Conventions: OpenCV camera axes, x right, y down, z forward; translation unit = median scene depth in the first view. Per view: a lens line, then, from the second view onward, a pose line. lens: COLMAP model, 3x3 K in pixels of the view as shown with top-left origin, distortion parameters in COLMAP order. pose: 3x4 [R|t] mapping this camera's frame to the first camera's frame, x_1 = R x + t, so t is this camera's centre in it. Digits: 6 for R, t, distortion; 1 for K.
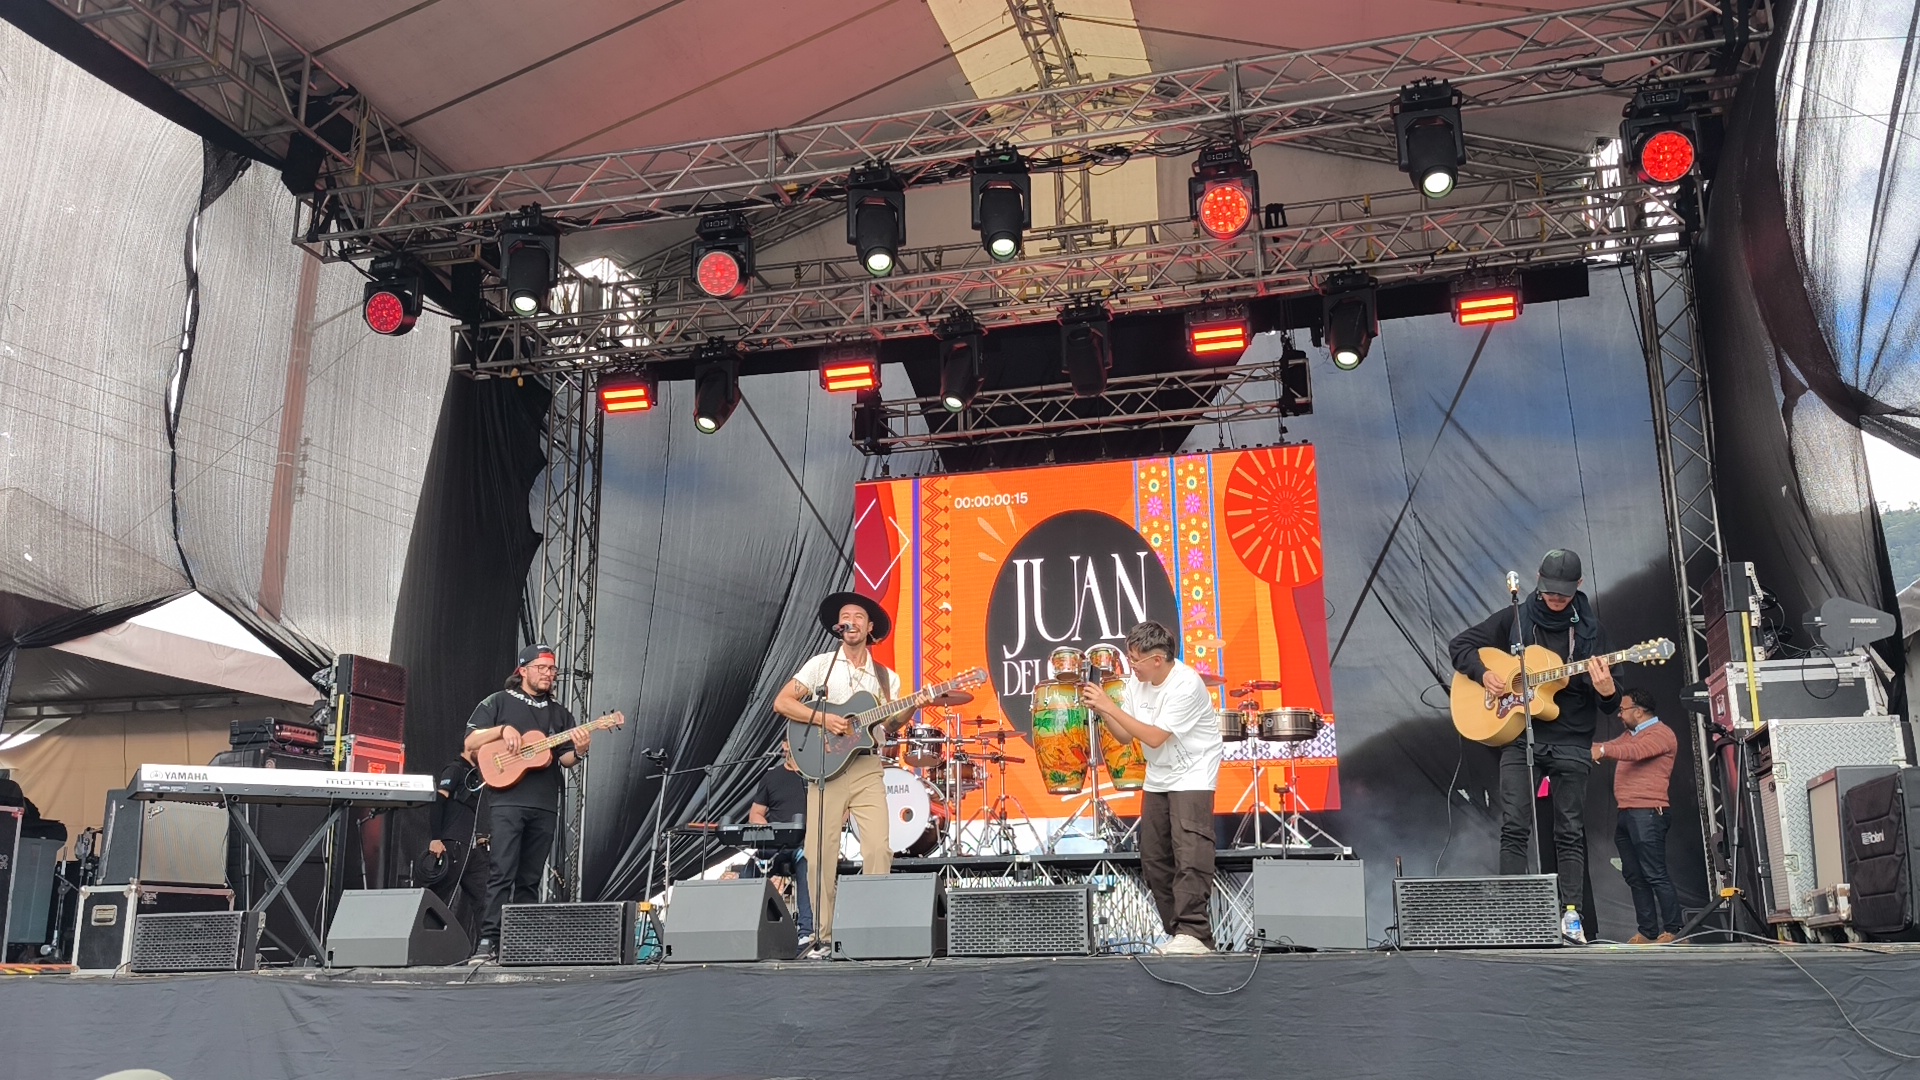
lens RADIAL K [[1624.6, 0, 967.3], [0, 1624.6, 544.4], [0, 0, 1]] dist [0.048185, -0.085240]
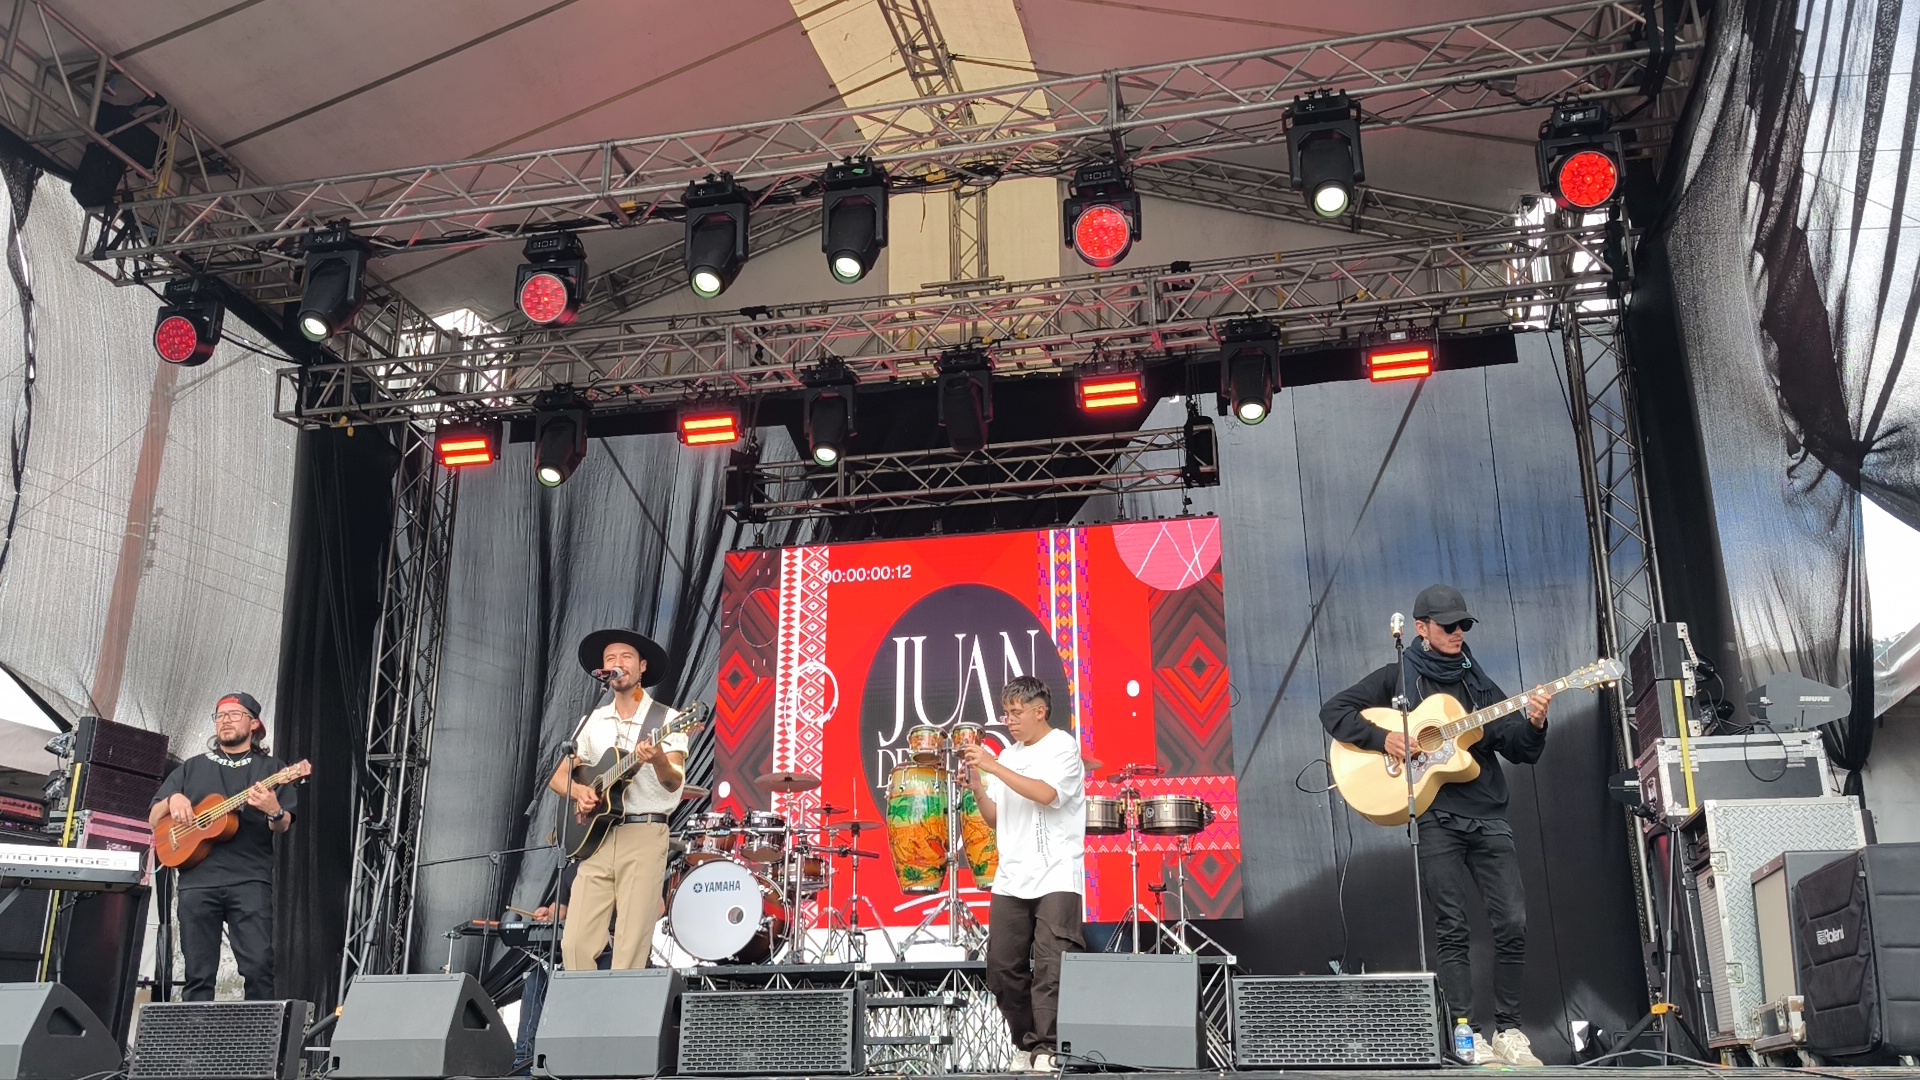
lens RADIAL K [[1627.6, 0, 967.1], [0, 1627.6, 541.5], [0, 0, 1]] dist [0.051371, -0.086382]
pose [[0.999545, 0.018925, 0.023492, 0.061174], [-0.017086, 0.996949, -0.076159, 0.031425], [-0.024862, 0.075723, 0.996819, 0.109928]]
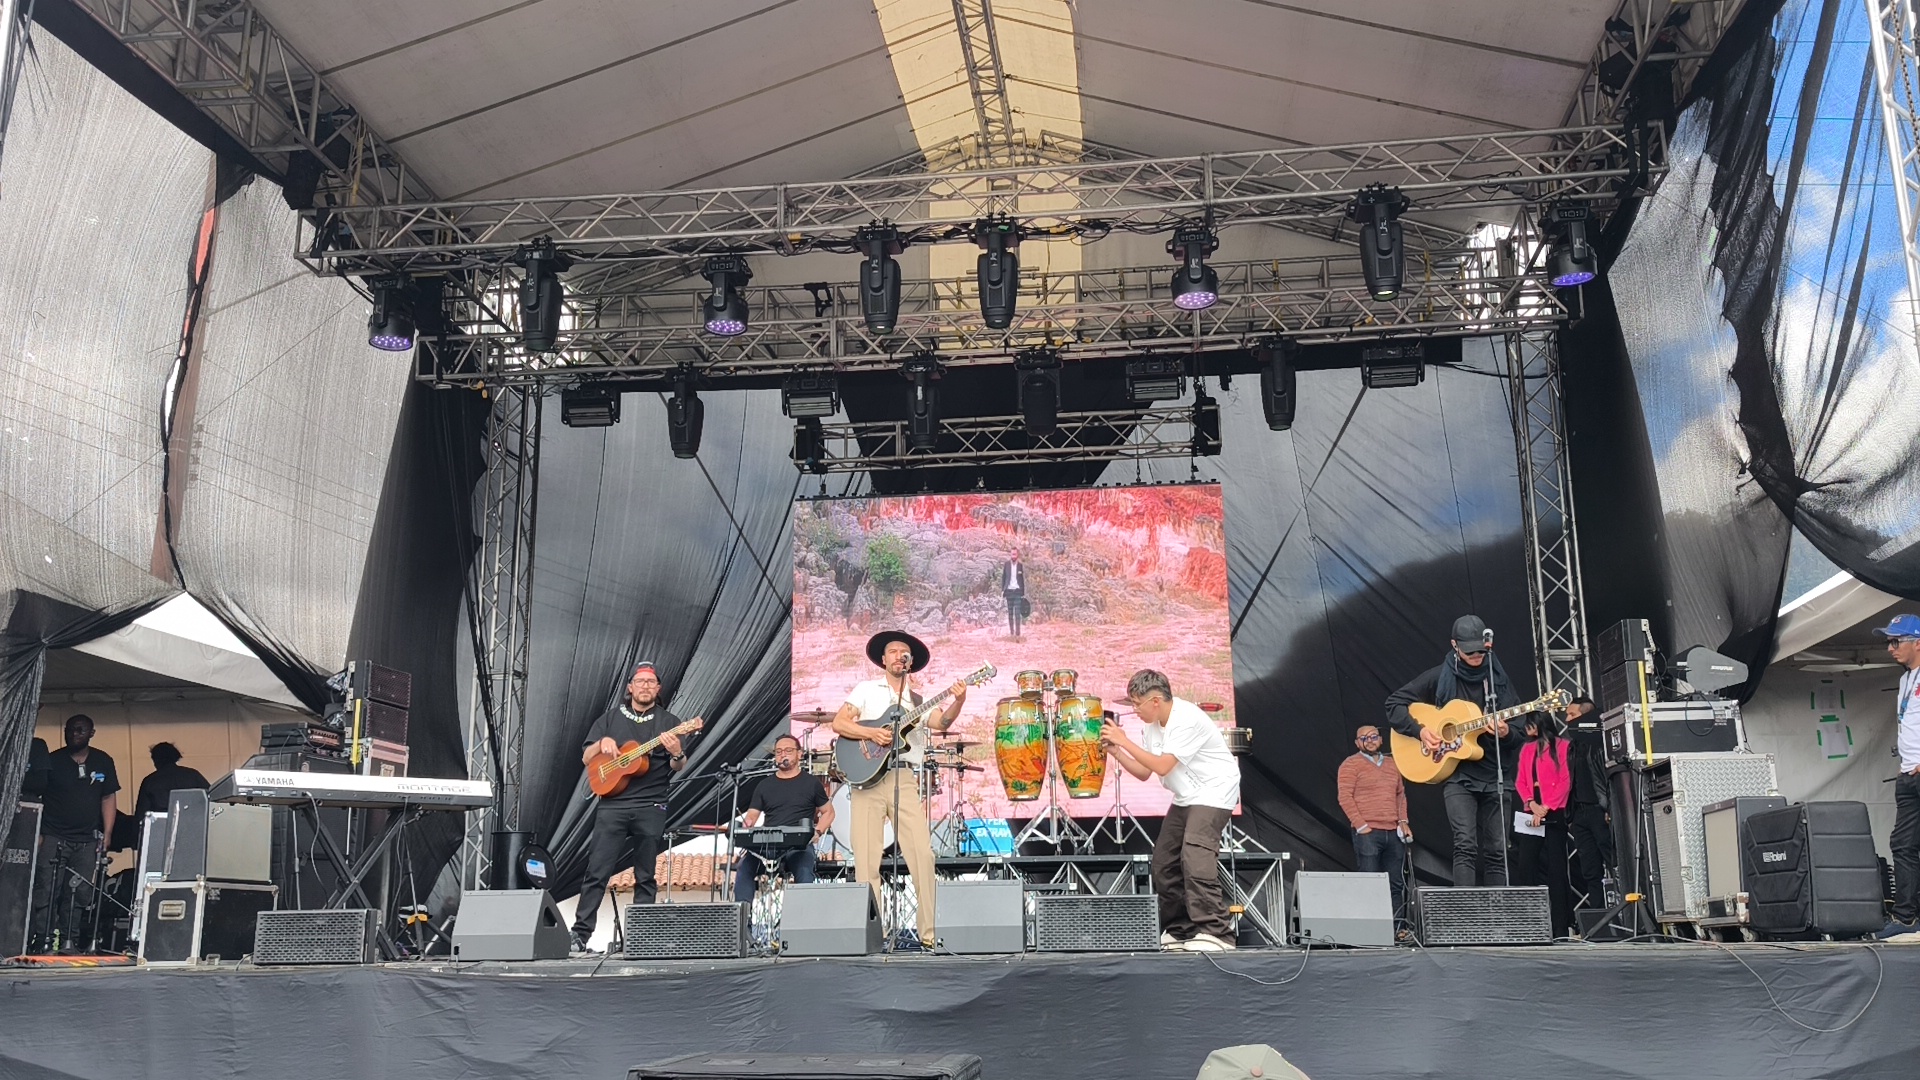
lens RADIAL K [[1620.2, 0, 965.4], [0, 1620.2, 542.9], [0, 0, 1]] dist [0.058900, -0.120571]
pose [[0.990359, 0.033682, 0.134367, -0.134492], [-0.034651, 0.999388, 0.004883, -0.025896], [-0.134120, -0.009492, 0.990920, -0.085562]]
